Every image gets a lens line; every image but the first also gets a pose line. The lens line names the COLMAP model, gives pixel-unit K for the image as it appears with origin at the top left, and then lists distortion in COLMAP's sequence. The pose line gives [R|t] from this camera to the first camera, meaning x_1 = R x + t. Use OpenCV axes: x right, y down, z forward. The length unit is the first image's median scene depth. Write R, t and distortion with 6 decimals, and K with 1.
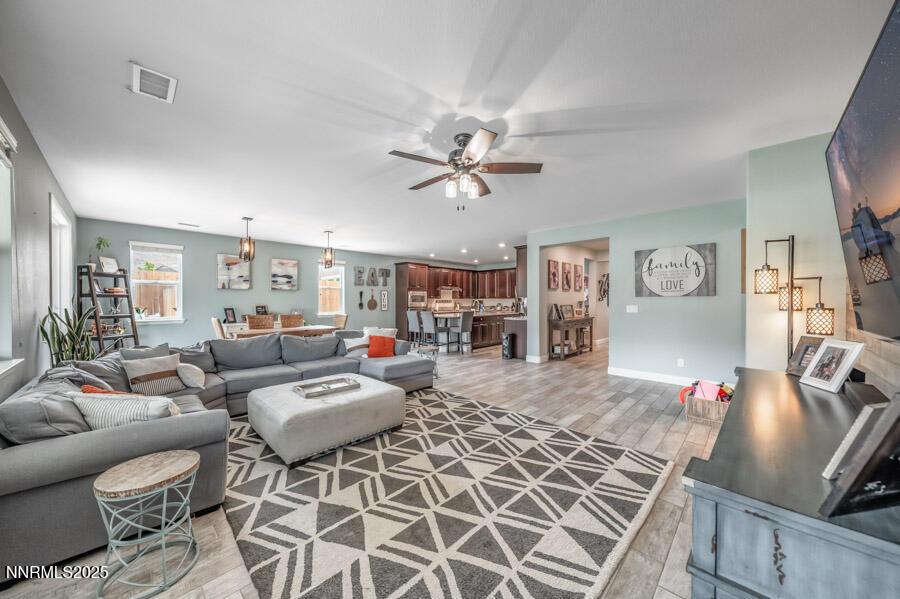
lens RADIAL K [[315.7, 0, 445.9], [0, 315.7, 301.0], [0, 0, 1]] dist [0.003515, -0.000103]
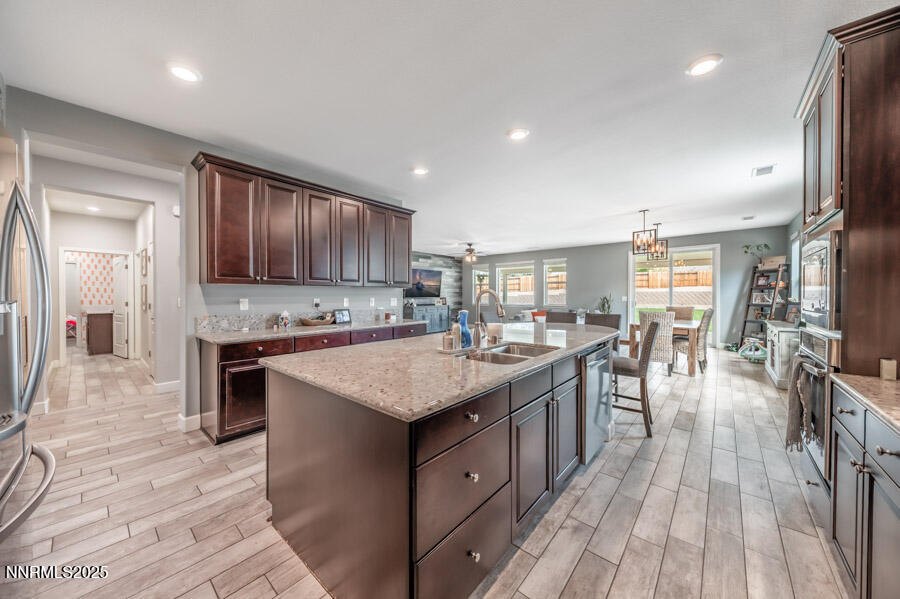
lens RADIAL K [[315.7, 0, 450.0], [0, 315.7, 297.5], [0, 0, 1]] dist [0.003515, -0.000103]
pose [[-0.997572, 0.005860, -0.069397, 0.131107], [0.004954, 0.999900, 0.013216, -0.001227], [0.069467, 0.012841, -0.997502, 1.176288]]
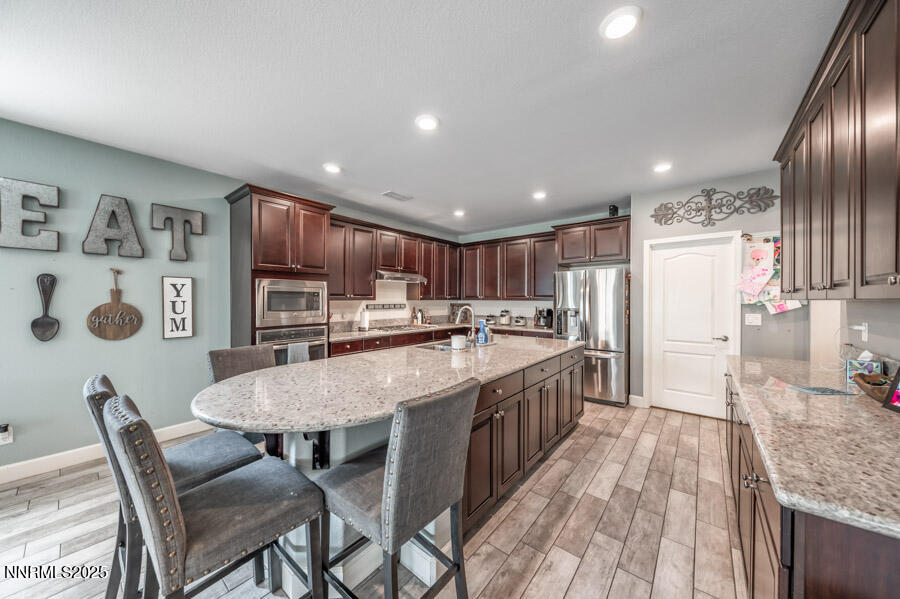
lens RADIAL K [[315.7, 0, 441.2], [0, 315.7, 298.2], [0, 0, 1]] dist [0.003515, -0.000103]
pose [[0.997229, 0.001919, 0.074362, 0.044699], [-0.001137, 0.999944, -0.010557, -0.007080], [-0.074378, 0.010444, 0.997175, 0.660904]]
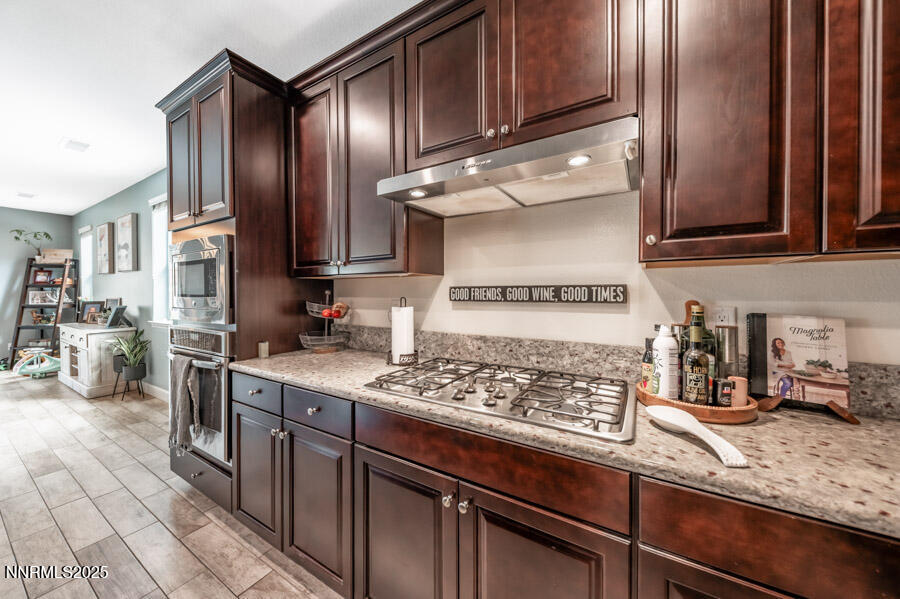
lens RADIAL K [[315.7, 0, 449.8], [0, 315.7, 295.4], [0, 0, 1]] dist [0.003515, -0.000103]
pose [[0.230358, 0.012947, -0.973020, 0.127974], [-0.001886, 0.999916, 0.012858, -0.000224], [0.973104, -0.001127, 0.230363, 1.115526]]
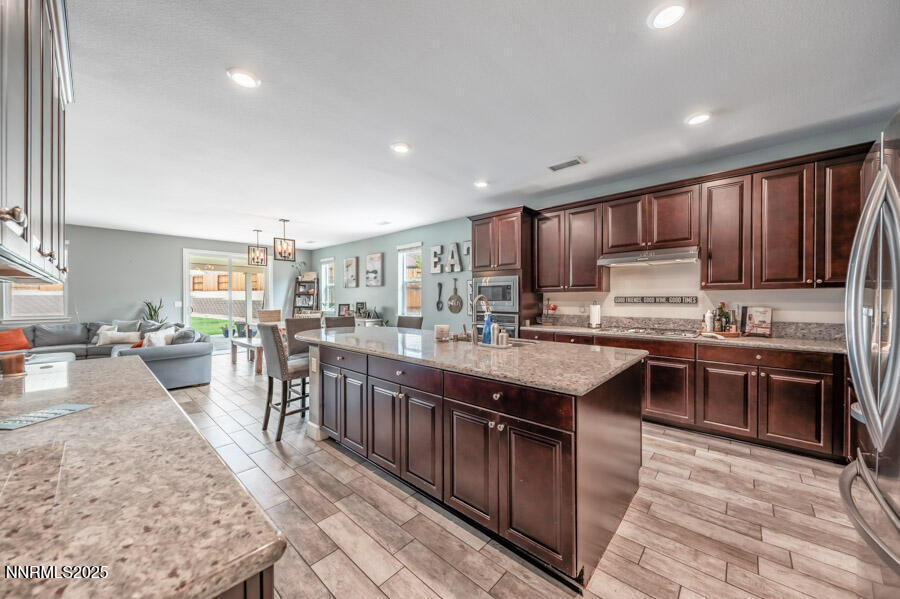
lens RADIAL K [[315.7, 0, 449.9], [0, 315.7, 299.5], [0, 0, 1]] dist [0.003515, -0.000103]
pose [[0.040226, 0.007239, -0.999164, 0.352128], [-0.002636, 0.999971, 0.007138, -0.001463], [0.999187, 0.002347, 0.040244, 0.932911]]
